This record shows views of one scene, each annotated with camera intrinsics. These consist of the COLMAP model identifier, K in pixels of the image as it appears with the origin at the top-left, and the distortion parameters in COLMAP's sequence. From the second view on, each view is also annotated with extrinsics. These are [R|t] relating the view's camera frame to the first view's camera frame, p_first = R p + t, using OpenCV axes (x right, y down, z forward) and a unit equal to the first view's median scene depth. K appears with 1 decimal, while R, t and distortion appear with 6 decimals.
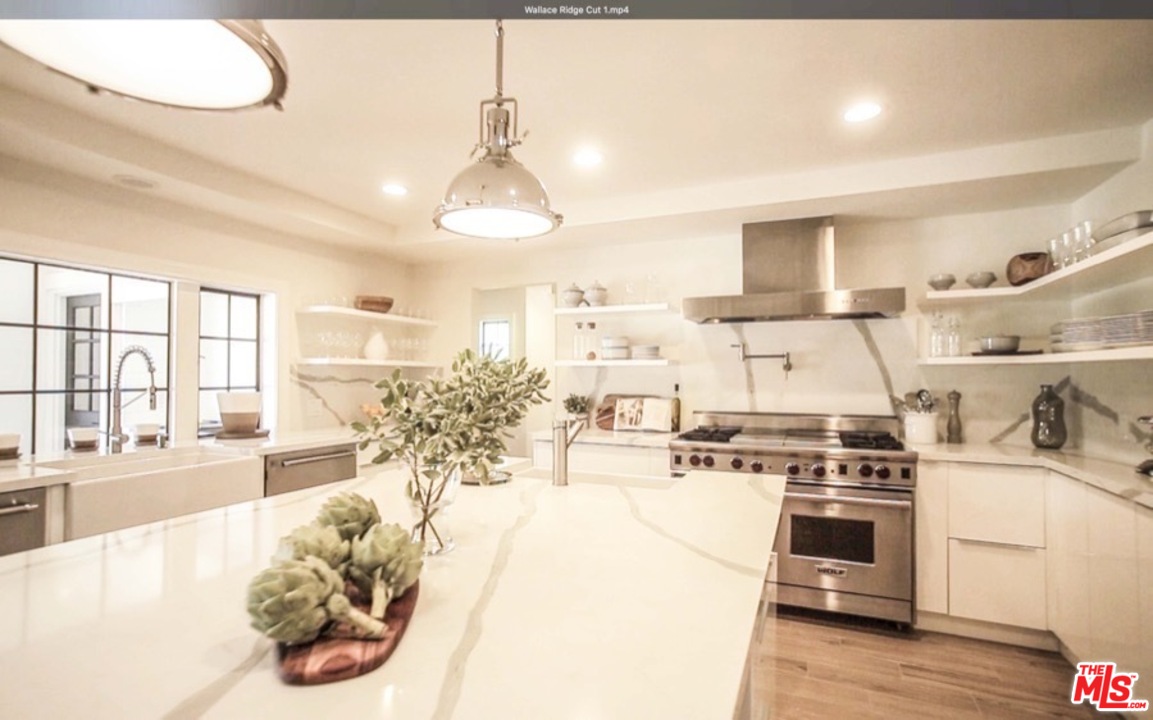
lens RADIAL K [[538.6, 0, 576.5], [0, 538.6, 360.0], [0, 0, 1]] dist [-0.038405, 0.000155]
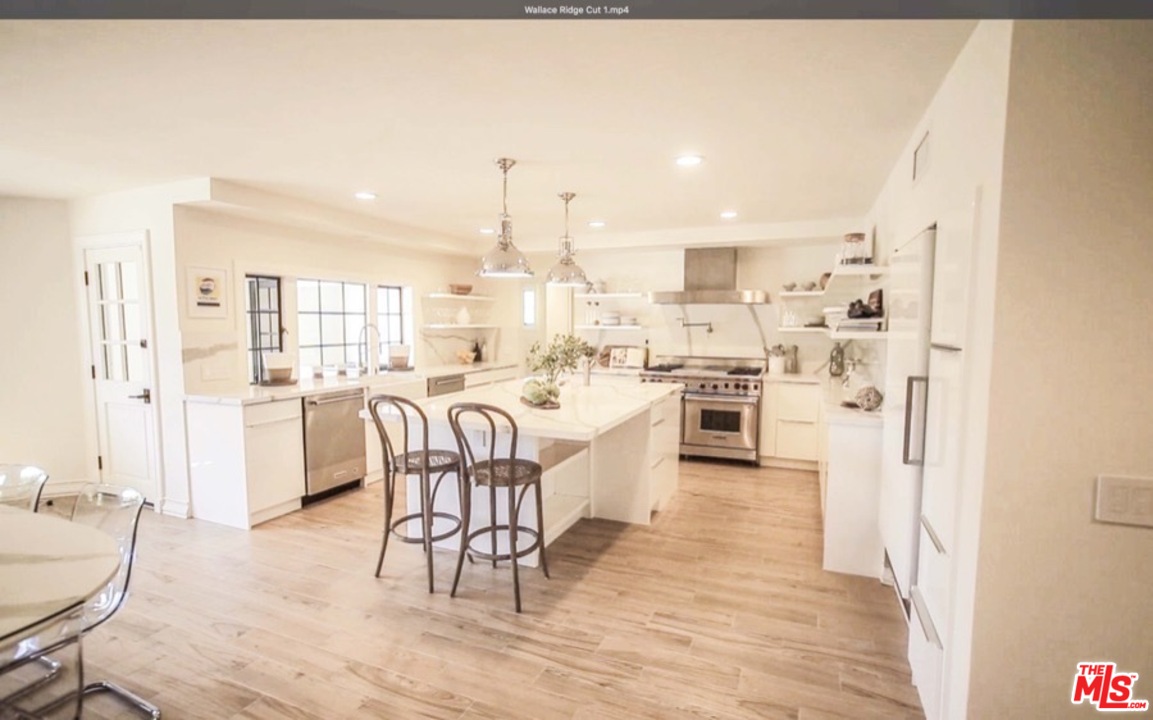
lens RADIAL K [[538.6, 0, 576.5], [0, 538.6, 360.0], [0, 0, 1]] dist [-0.038405, 0.000155]
pose [[0.999948, 0.001465, 0.010109, -0.055802], [-0.002478, 0.994885, 0.100985, -0.065802], [-0.009909, -0.101005, 0.994837, -0.728592]]
